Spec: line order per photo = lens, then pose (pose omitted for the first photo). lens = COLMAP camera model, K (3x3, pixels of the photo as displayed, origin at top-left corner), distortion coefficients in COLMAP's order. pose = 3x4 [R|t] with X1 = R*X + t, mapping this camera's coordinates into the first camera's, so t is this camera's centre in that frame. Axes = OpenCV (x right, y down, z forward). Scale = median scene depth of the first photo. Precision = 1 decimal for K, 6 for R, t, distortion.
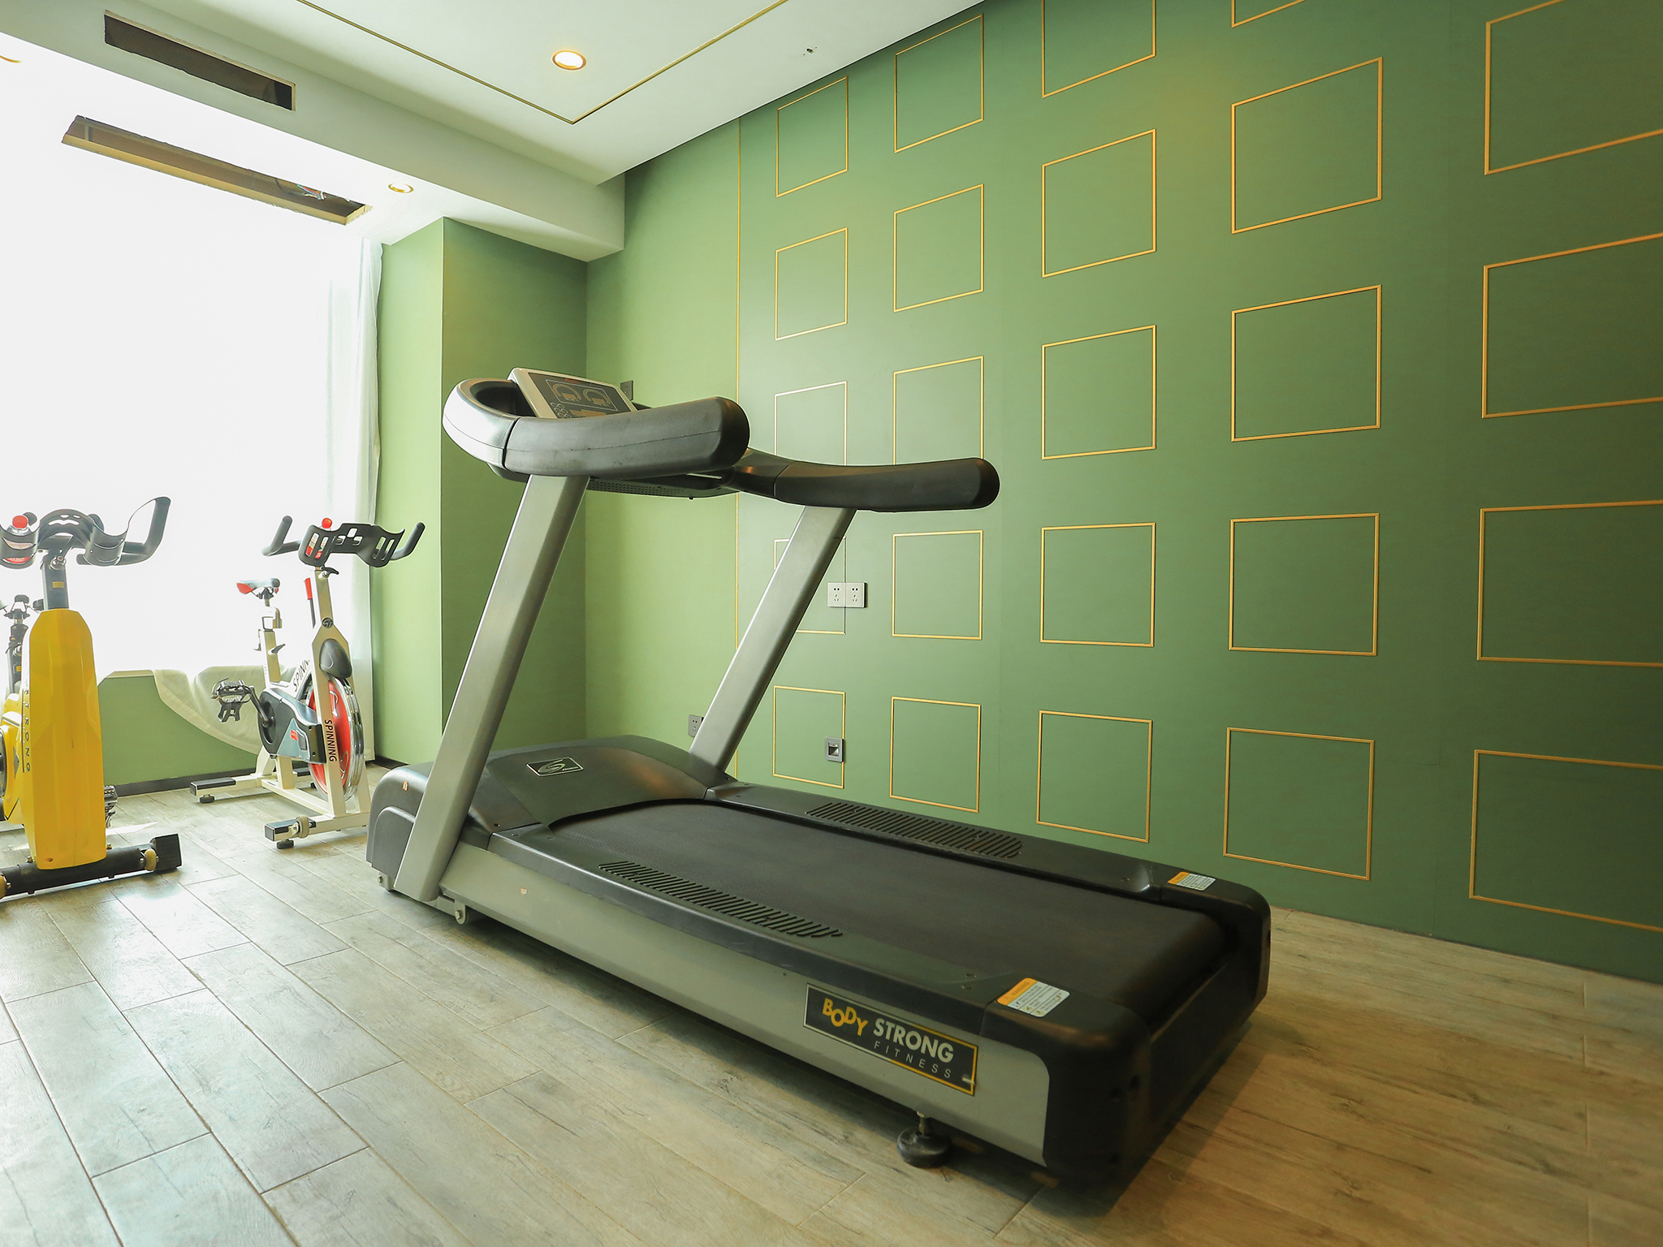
lens RADIAL K [[913.3, 0, 831.5], [0, 913.3, 623.5], [0, 0, 1]] dist [-0.053134, 0.000421]
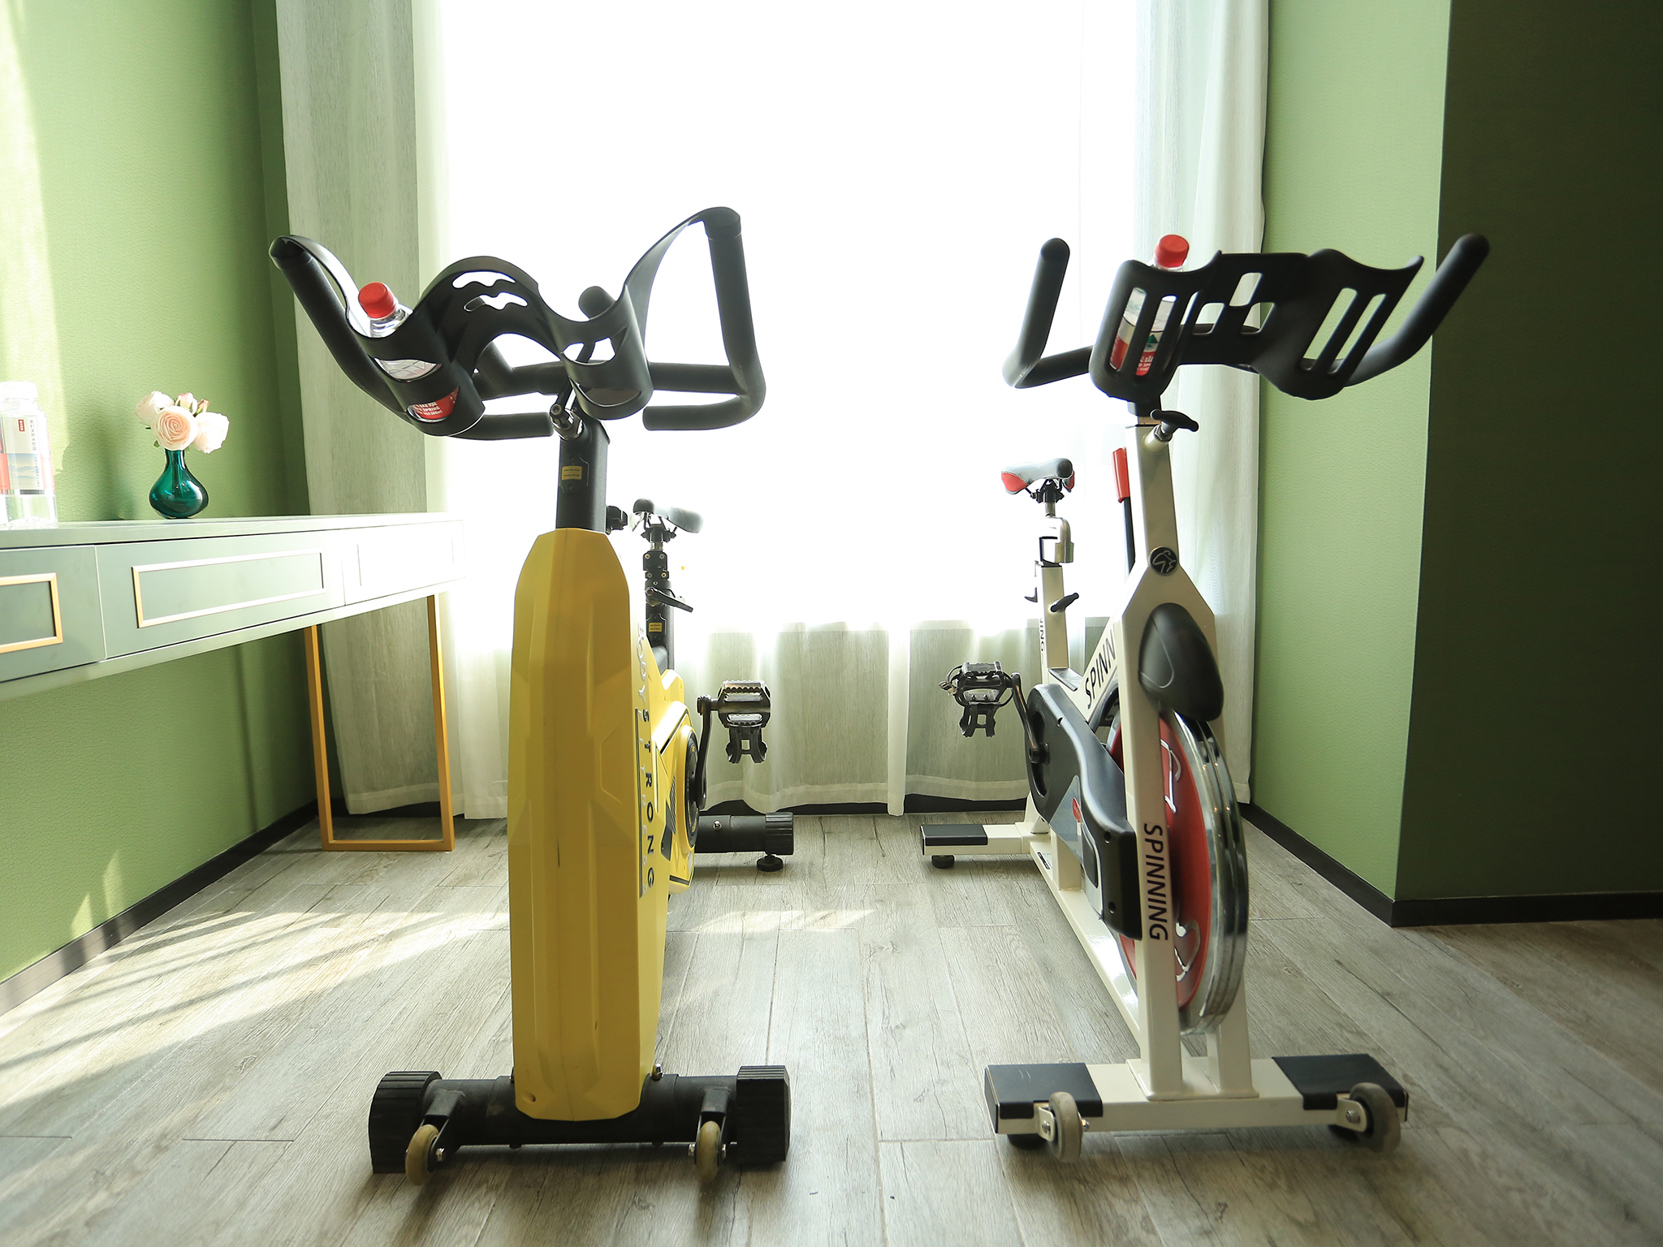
lens RADIAL K [[913.3, 0, 831.5], [0, 913.3, 623.5], [0, 0, 1]] dist [-0.053134, 0.000421]
pose [[0.655225, 0.082513, -0.750914, -0.361262], [-0.003795, 0.994364, 0.105954, -0.014931], [0.755424, -0.066574, 0.651845, 0.639095]]
